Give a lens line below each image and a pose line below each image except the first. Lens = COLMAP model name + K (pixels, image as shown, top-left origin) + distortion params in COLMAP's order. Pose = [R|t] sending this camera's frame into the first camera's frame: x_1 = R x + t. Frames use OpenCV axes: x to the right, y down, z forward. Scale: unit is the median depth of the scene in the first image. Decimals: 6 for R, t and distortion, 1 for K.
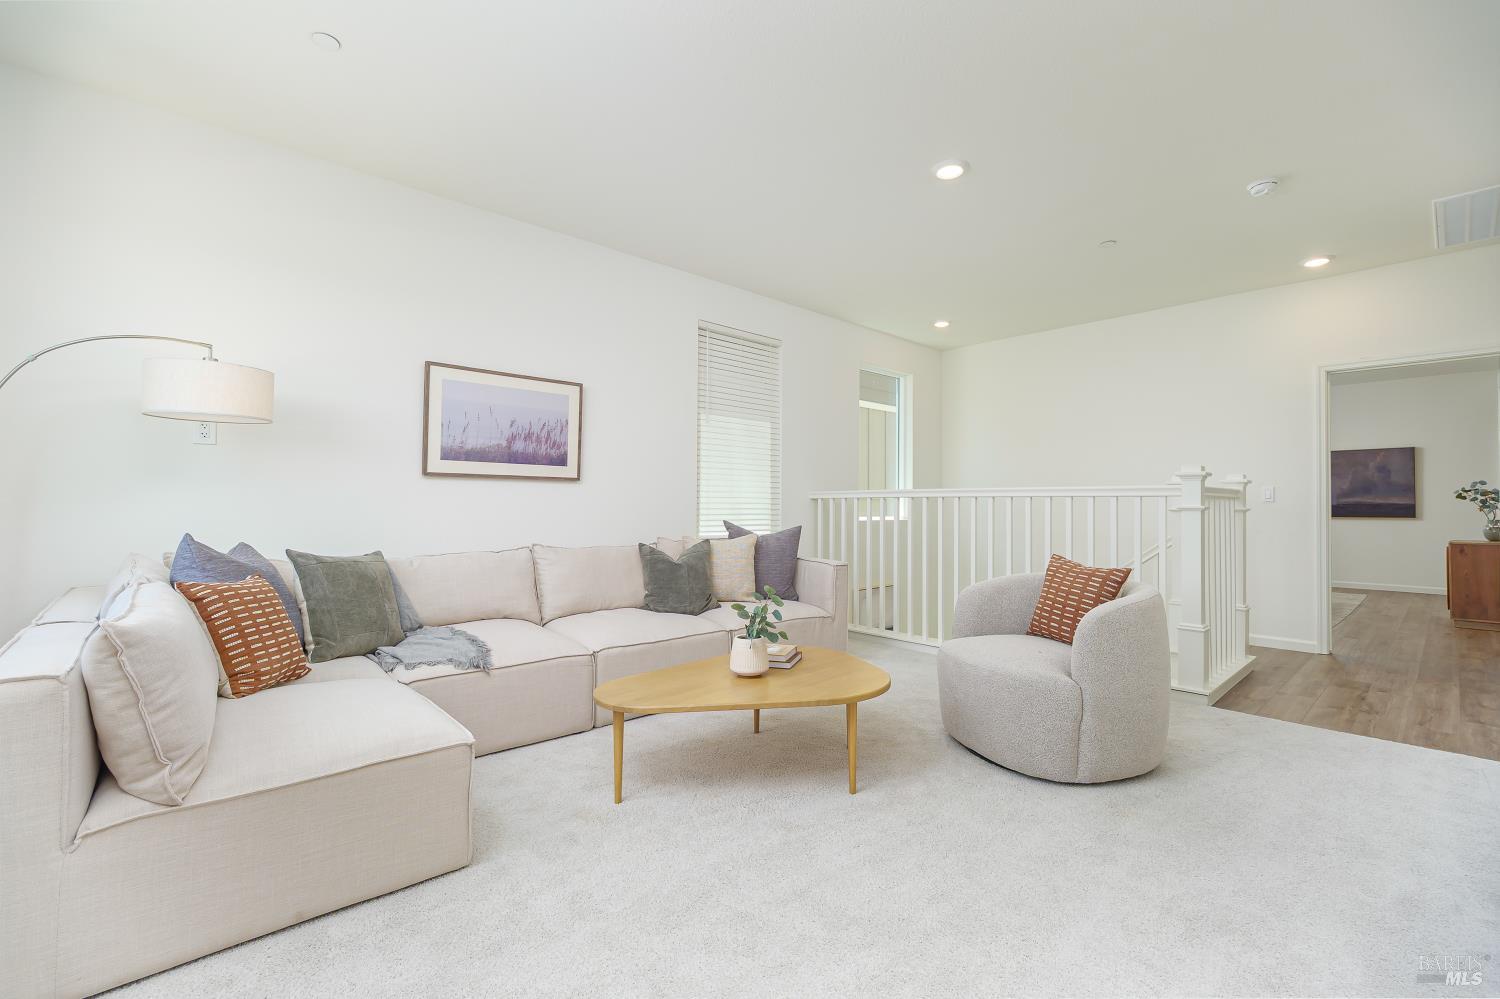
lens RADIAL K [[652.5, 0, 750.6], [0, 652.5, 493.5], [0, 0, 1]] dist [-0.001378, -0.001802]
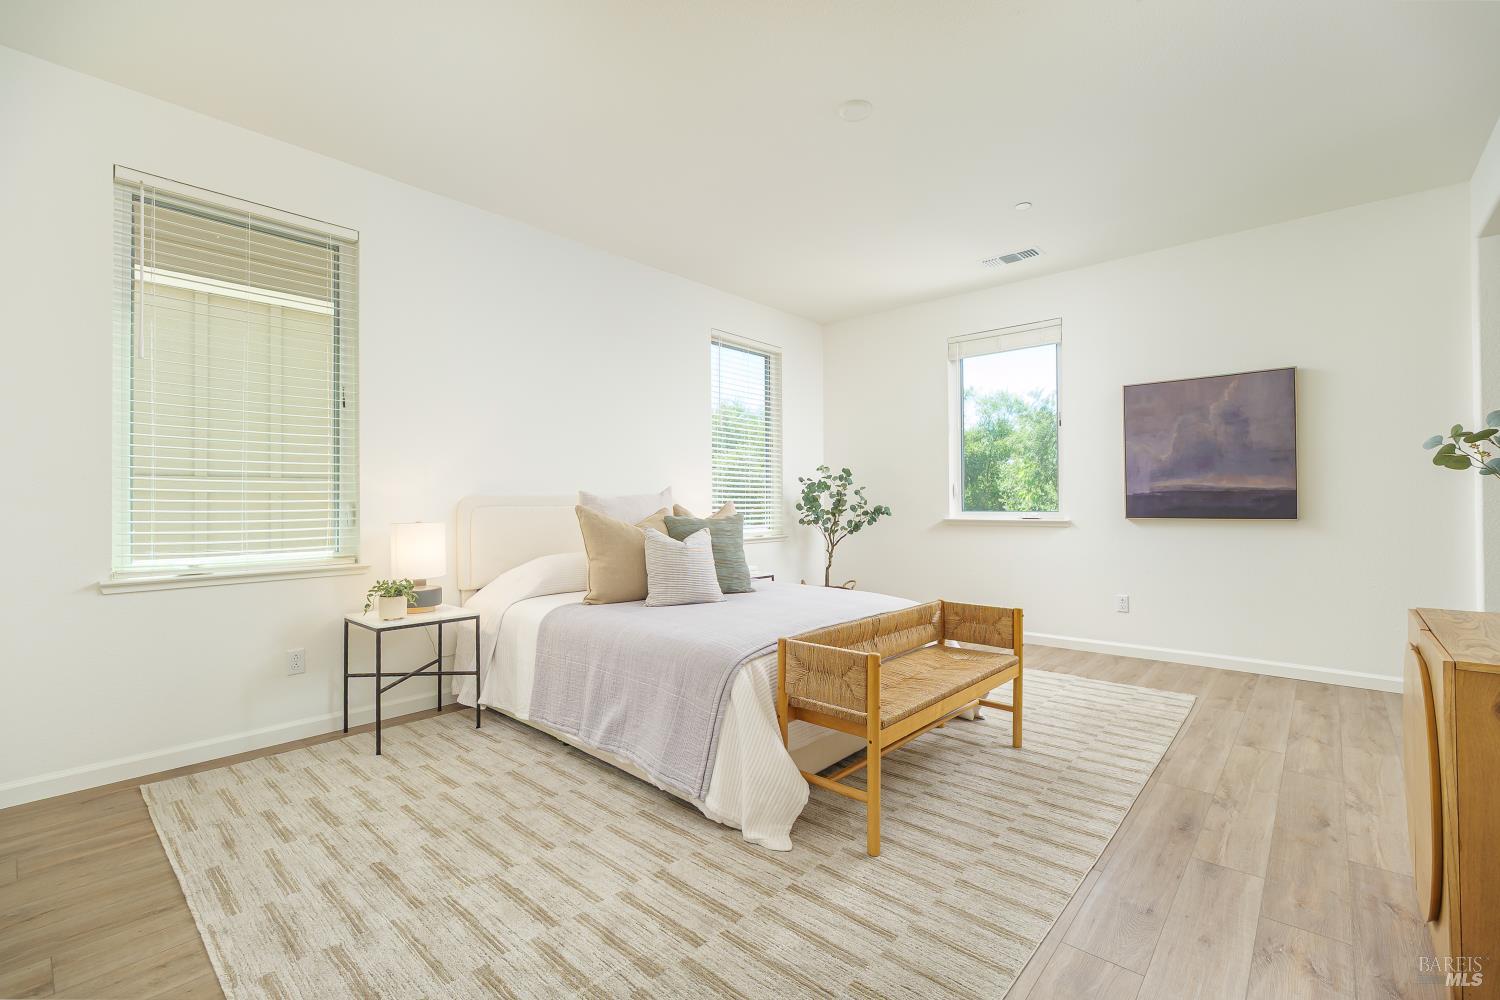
lens RADIAL K [[652.5, 0, 747.1], [0, 652.5, 496.9], [0, 0, 1]] dist [-0.001378, -0.001802]
pose [[0.995544, -0.011207, 0.093633, 0.570491], [0.009878, 0.999844, 0.014650, 0.010340], [-0.093783, -0.013660, 0.995499, 0.556877]]
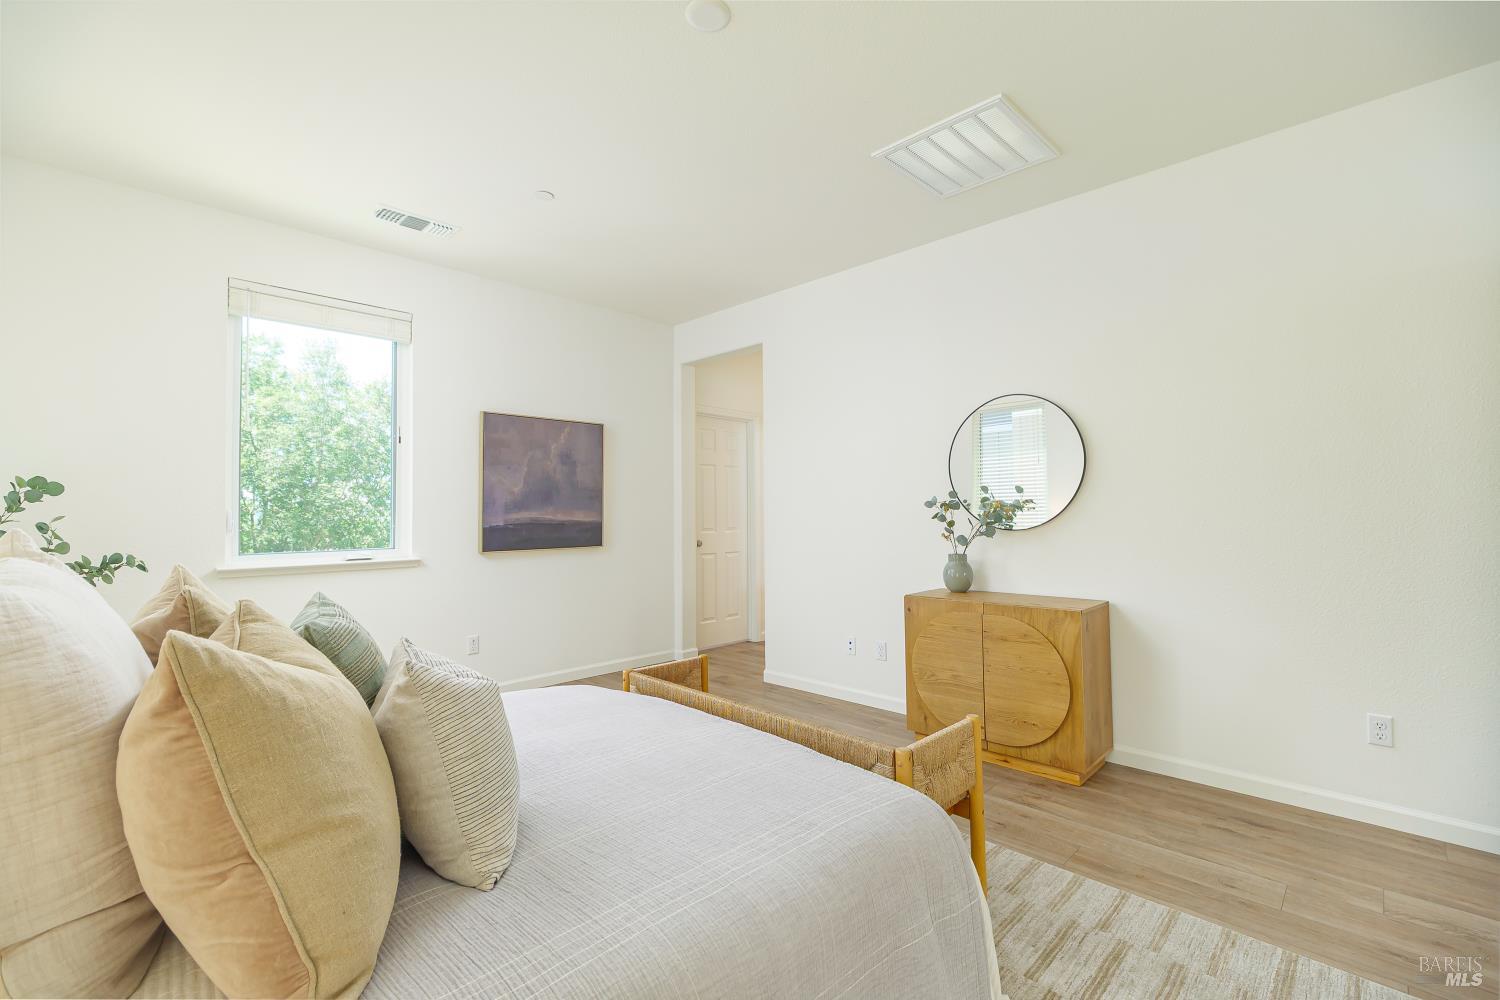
lens RADIAL K [[652.5, 0, 745.9], [0, 652.5, 510.1], [0, 0, 1]] dist [-0.001378, -0.001802]
pose [[-0.025796, 0.002595, 0.999664, 0.425571], [-0.013582, 0.999903, -0.002946, 0.005049], [-0.999575, -0.013653, -0.025758, 0.861643]]
